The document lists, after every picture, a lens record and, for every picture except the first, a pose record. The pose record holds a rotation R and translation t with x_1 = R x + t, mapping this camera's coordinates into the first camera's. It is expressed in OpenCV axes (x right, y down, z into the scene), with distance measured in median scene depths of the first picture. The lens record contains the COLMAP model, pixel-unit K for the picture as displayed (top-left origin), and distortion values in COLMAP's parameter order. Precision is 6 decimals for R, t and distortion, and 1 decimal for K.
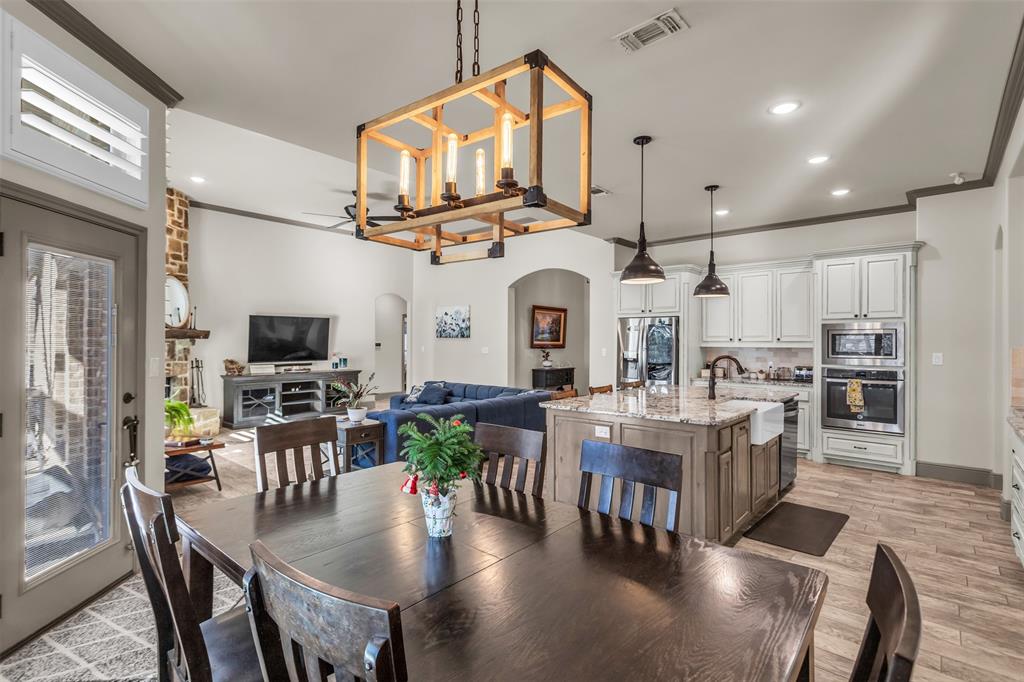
lens RADIAL K [[479.5, 0, 512.0], [0, 479.5, 341.0], [0, 0, 1]] dist [0.000057, -0.000031]
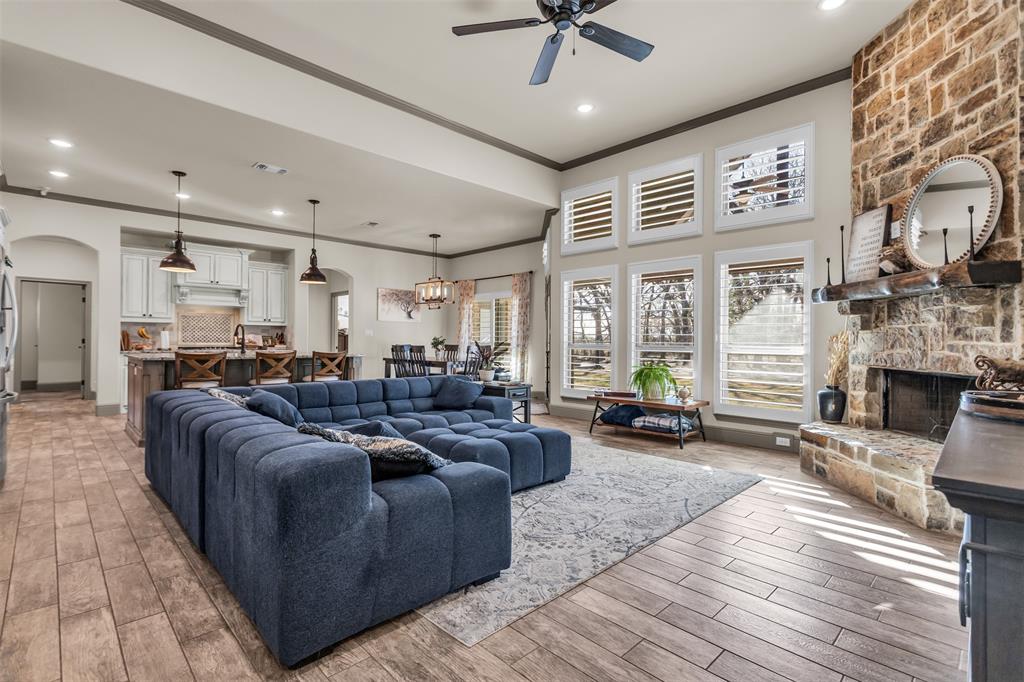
lens RADIAL K [[479.3, 0, 511.5], [0, 479.3, 338.5], [0, 0, 1]] dist [0.000198, -0.000790]
pose [[-0.997309, -0.008987, 0.072759, -0.338304], [-0.009498, 0.999933, -0.006688, 0.049716], [-0.072694, -0.007361, -0.997327, 1.574028]]
